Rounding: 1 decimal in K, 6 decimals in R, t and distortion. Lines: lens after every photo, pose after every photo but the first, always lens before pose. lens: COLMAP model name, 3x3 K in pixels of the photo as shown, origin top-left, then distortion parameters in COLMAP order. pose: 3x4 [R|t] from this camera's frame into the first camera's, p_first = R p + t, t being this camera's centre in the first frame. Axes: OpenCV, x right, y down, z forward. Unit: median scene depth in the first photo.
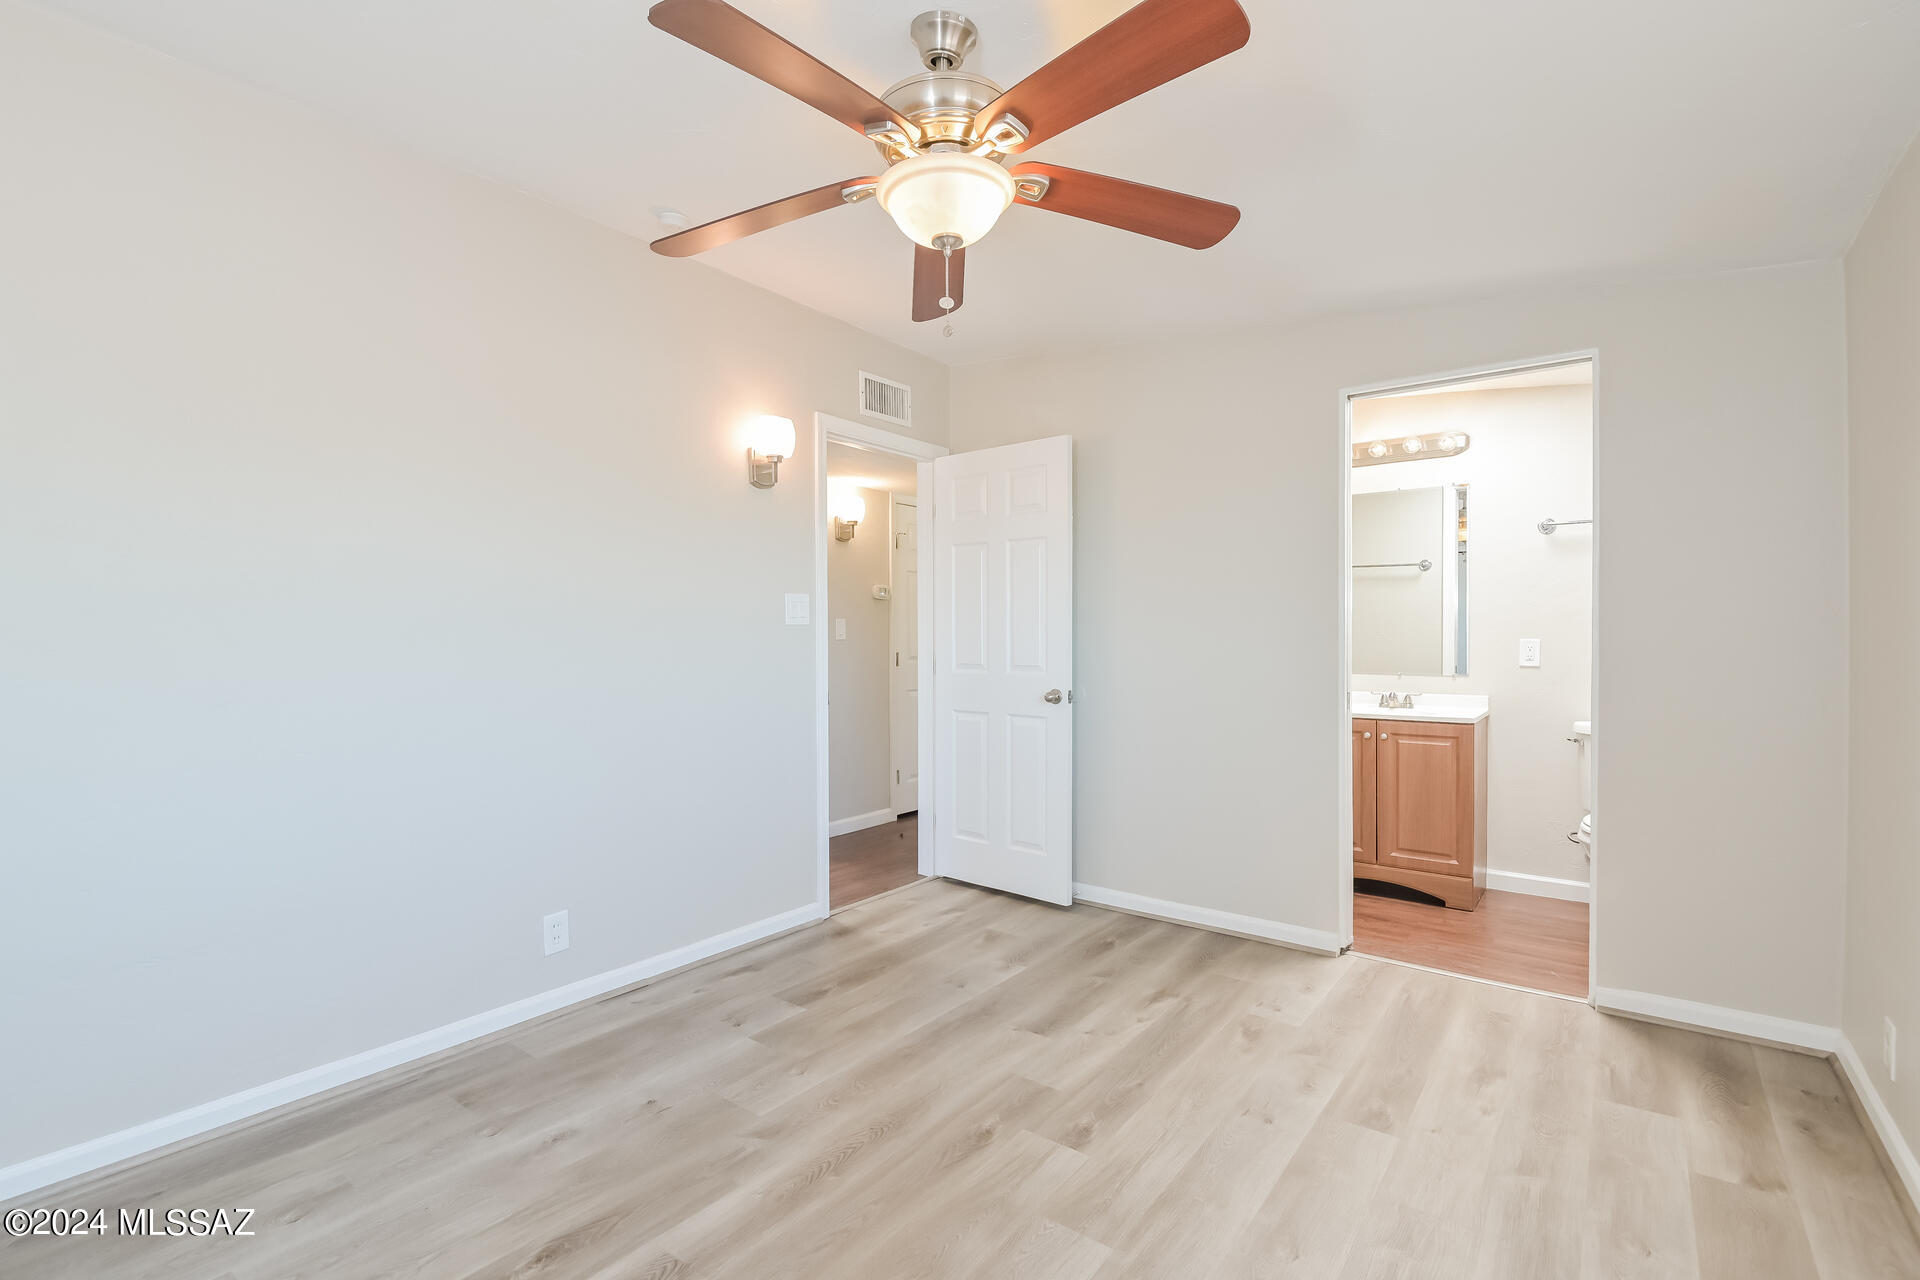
lens RADIAL K [[877.0, 0, 964.0], [0, 877.0, 646.2], [0, 0, 1]] dist [-0.029472, -0.001537]
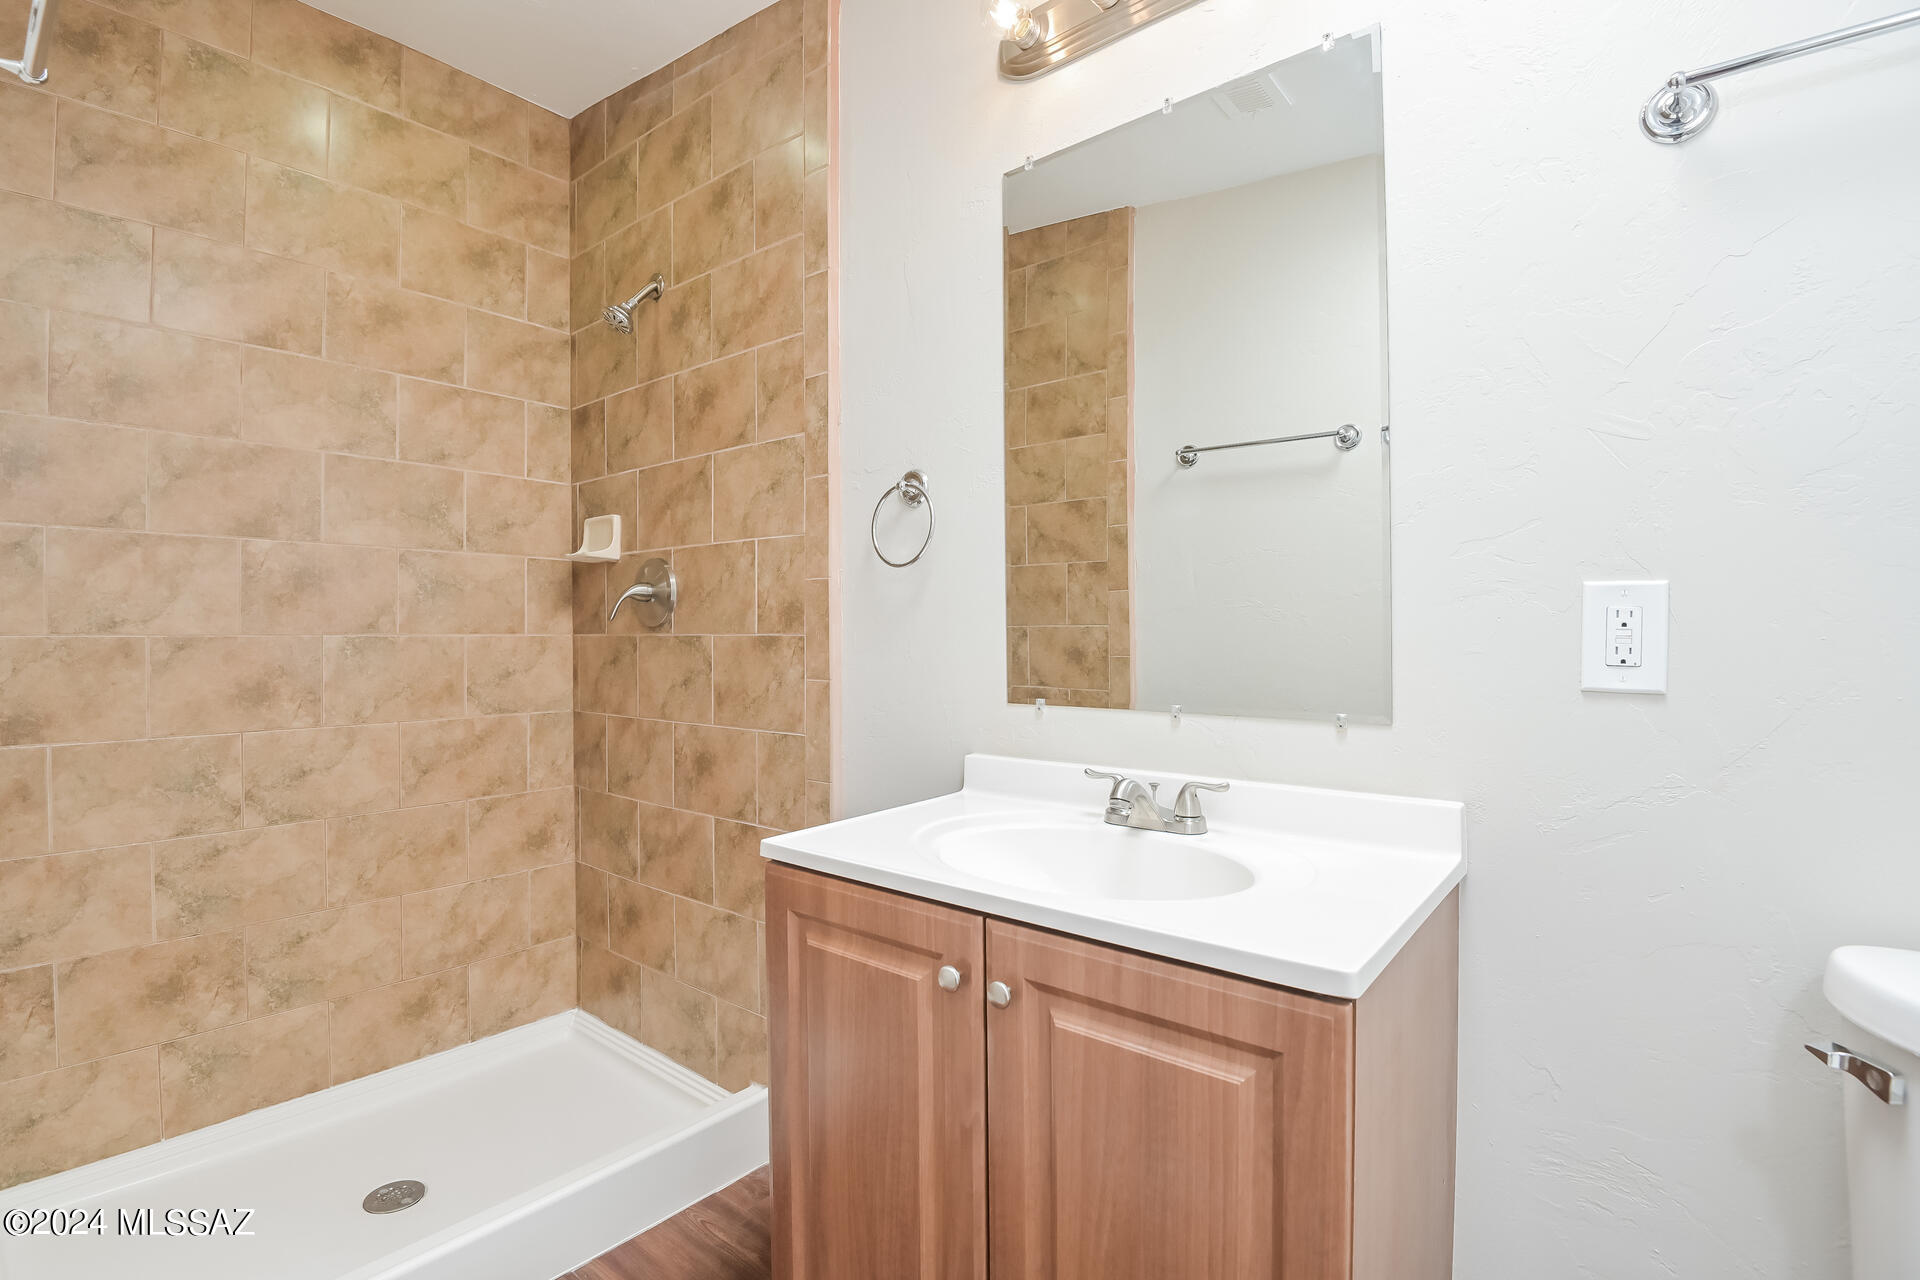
lens RADIAL K [[877.0, 0, 973.7], [0, 877.0, 622.0], [0, 0, 1]] dist [-0.029472, -0.001537]
pose [[0.999357, -0.007462, -0.035057, 0.483083], [0.006658, 0.999714, -0.022978, 0.008011], [0.035219, 0.022730, 0.999121, 0.757675]]
